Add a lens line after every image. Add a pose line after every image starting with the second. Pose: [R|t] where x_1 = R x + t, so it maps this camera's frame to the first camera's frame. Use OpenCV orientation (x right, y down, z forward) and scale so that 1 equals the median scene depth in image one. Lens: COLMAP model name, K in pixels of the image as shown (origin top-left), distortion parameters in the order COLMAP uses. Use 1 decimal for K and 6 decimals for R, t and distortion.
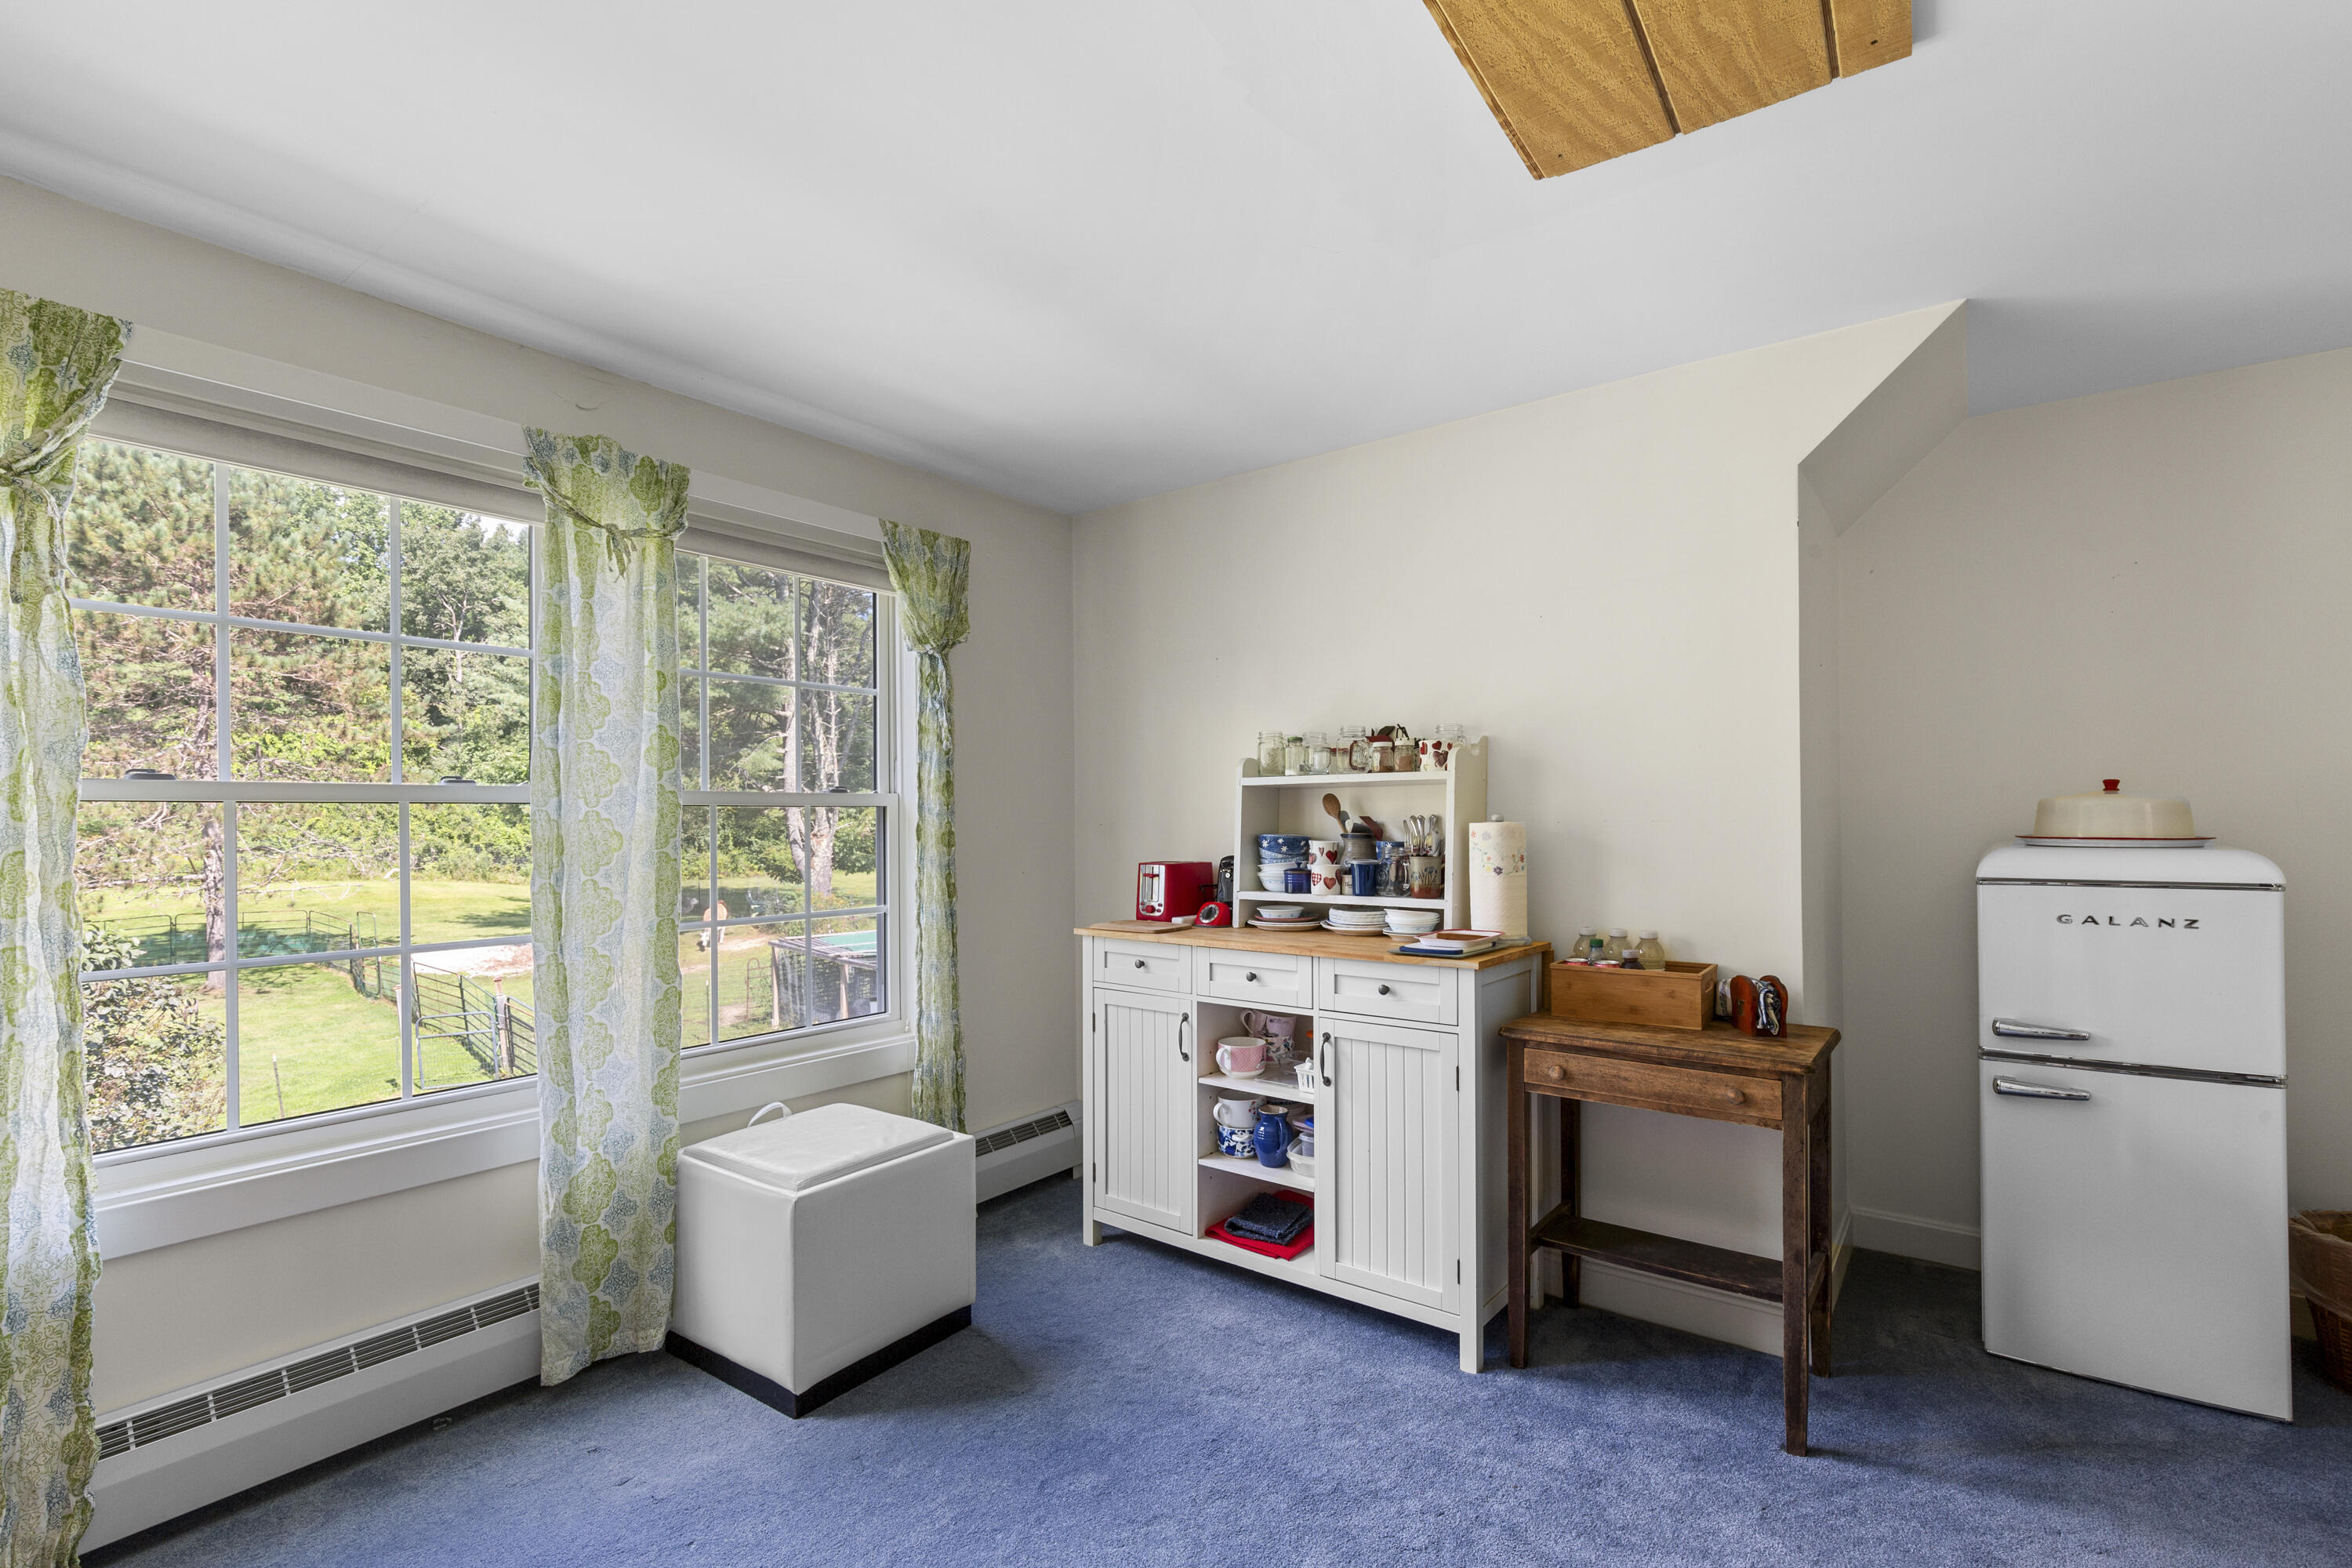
lens RADIAL K [[1068.5, 0, 1185.1], [0, 1068.5, 802.4], [0, 0, 1]] dist [0.001419, -0.000106]
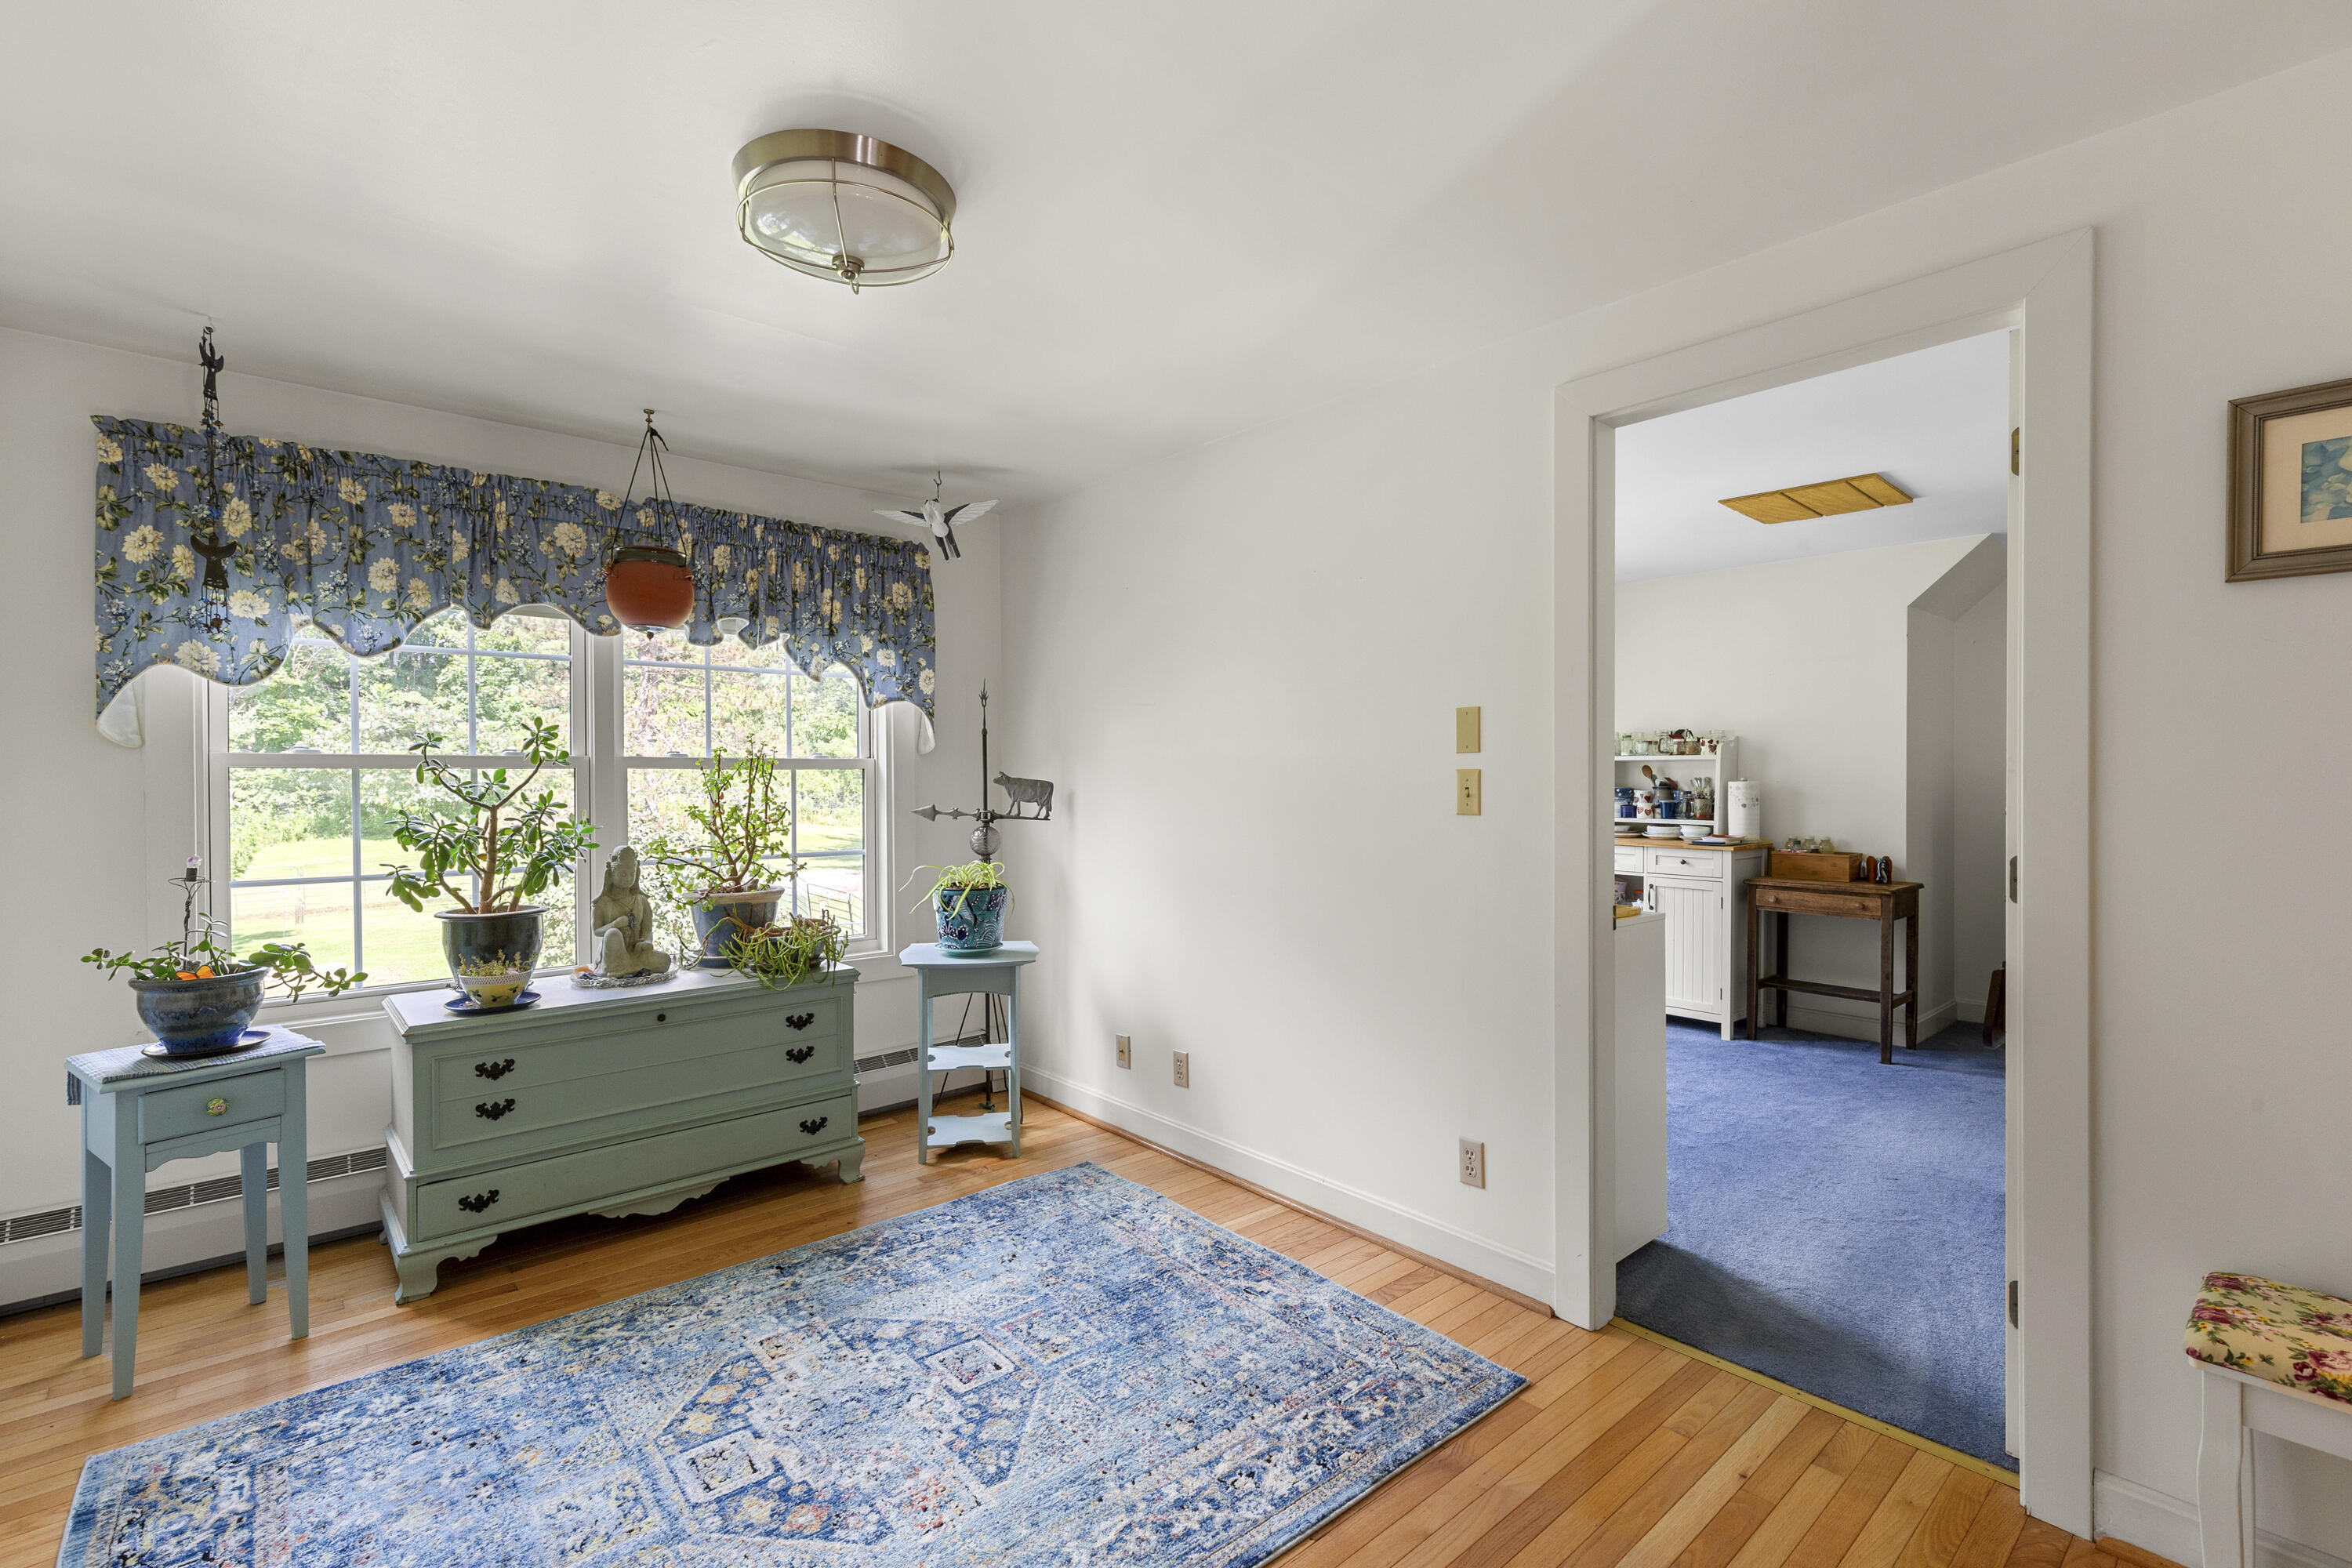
lens RADIAL K [[1068.5, 0, 1166.8], [0, 1068.5, 775.6], [0, 0, 1]] dist [0.001419, -0.000106]
pose [[0.978608, 0.006019, -0.205647, -0.351576], [-0.002094, 0.999812, 0.019298, -0.028673], [0.205724, -0.018455, 0.978436, -1.174062]]
